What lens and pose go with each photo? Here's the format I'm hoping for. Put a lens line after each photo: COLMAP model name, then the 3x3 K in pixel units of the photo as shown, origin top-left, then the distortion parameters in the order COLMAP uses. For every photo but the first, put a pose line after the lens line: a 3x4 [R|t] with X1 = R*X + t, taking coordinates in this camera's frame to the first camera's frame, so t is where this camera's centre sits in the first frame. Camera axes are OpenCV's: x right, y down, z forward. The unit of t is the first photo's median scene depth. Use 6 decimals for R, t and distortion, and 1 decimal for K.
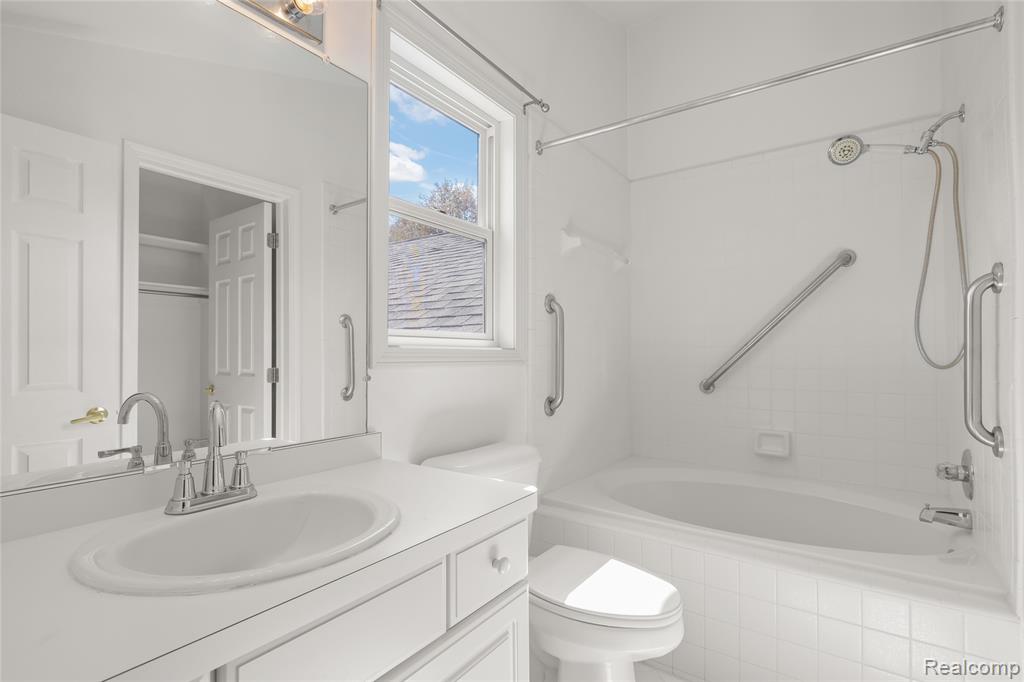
lens RADIAL K [[490.8, 0, 507.5], [0, 490.8, 347.6], [0, 0, 1]] dist [0.001462, 0.000679]
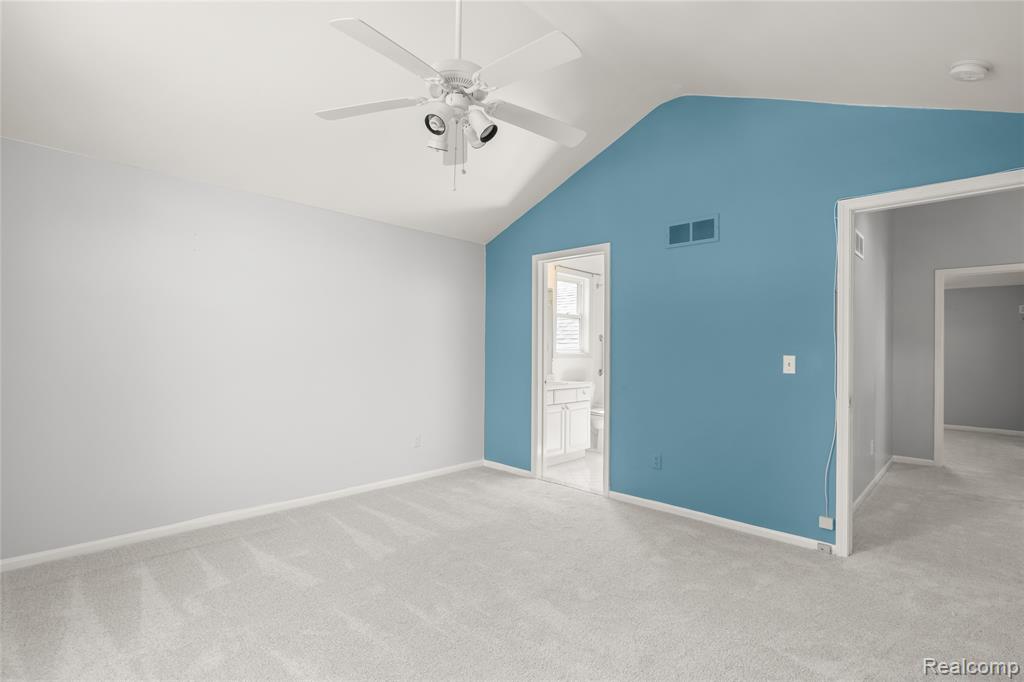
lens RADIAL K [[490.8, 0, 515.0], [0, 490.8, 343.8], [0, 0, 1]] dist [0.001462, 0.000679]
pose [[0.990276, 0.011107, -0.138674, -0.015964], [-0.010731, 0.999936, 0.003457, -0.065901], [0.138704, -0.001935, 0.990332, -2.261948]]
